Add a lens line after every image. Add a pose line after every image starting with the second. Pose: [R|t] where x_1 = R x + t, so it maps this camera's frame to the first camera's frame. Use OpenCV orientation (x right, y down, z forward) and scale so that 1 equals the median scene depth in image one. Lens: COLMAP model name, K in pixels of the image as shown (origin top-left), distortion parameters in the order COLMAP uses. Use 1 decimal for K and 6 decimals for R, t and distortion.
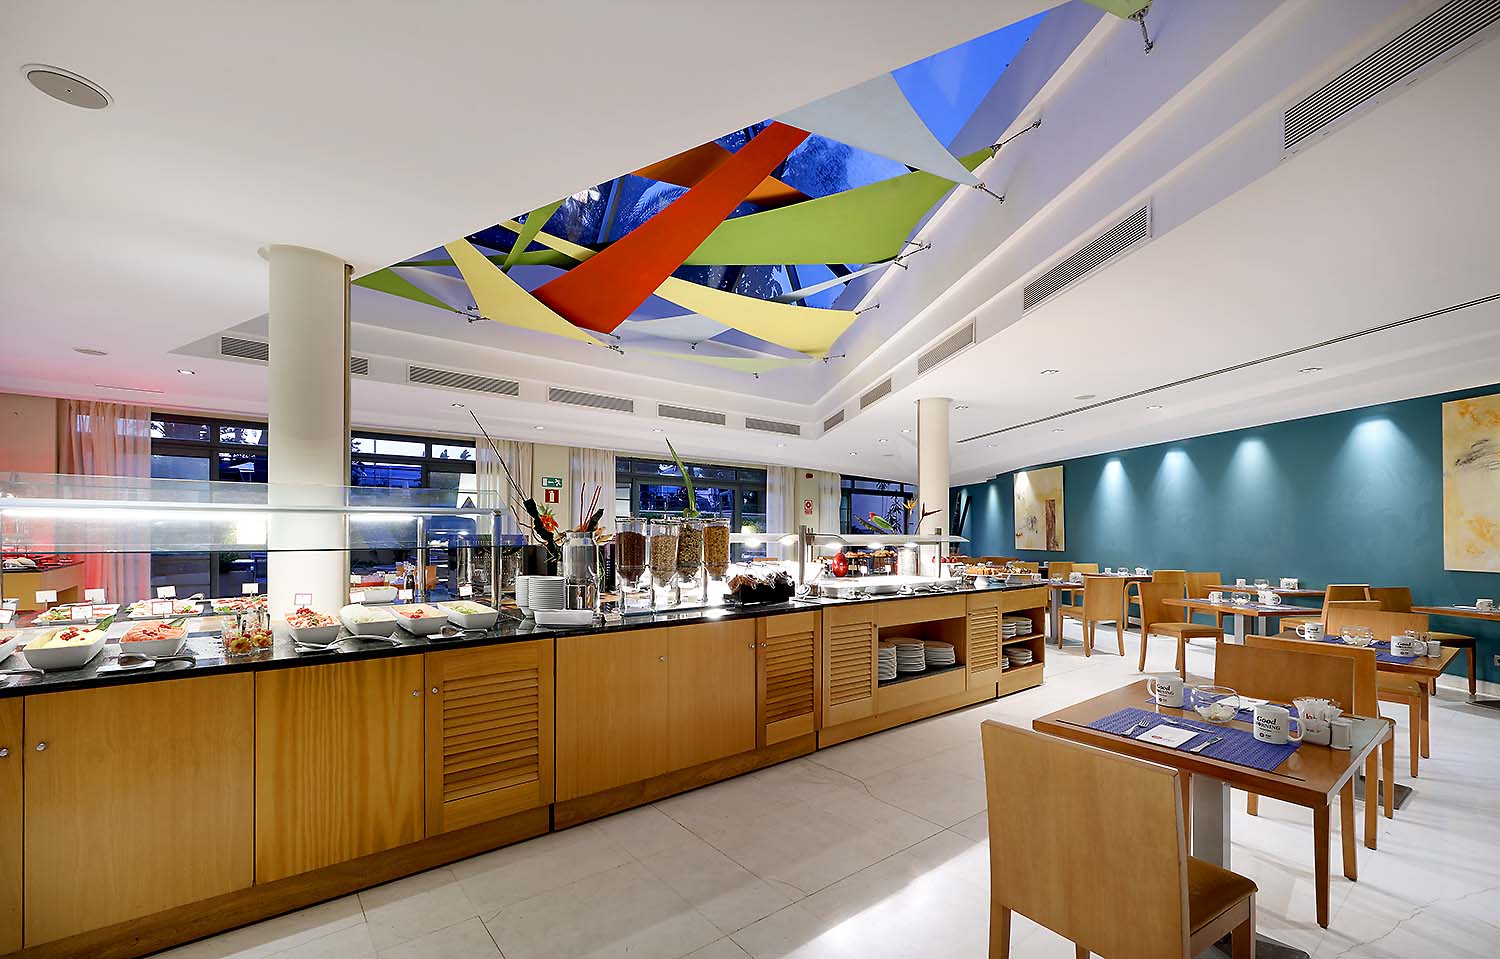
lens RADIAL K [[631.5, 0, 753.5], [0, 631.5, 523.0], [0, 0, 1]] dist [0.009048, 0.000196]
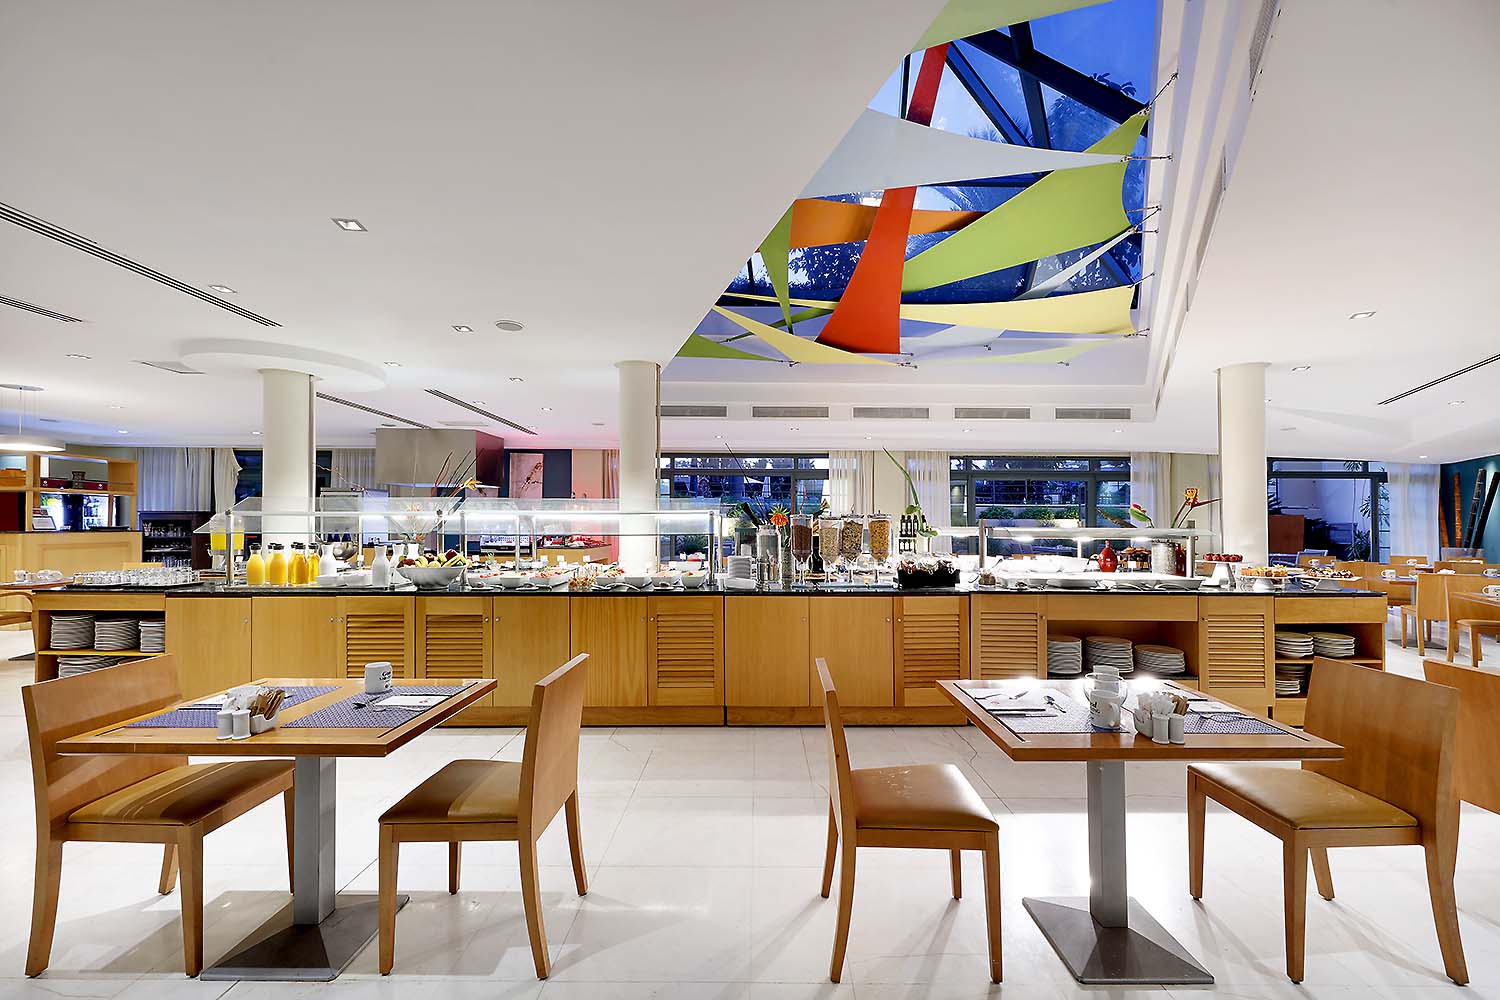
lens RADIAL K [[616.2, 0, 751.3], [0, 616.2, 512.8], [0, 0, 1]] dist [0.000630, 0.000015]
pose [[0.771470, -0.016062, -0.636063, 0.383401], [0.009274, 0.999859, -0.014000, 0.004602], [0.636198, 0.004902, 0.771510, -0.047427]]
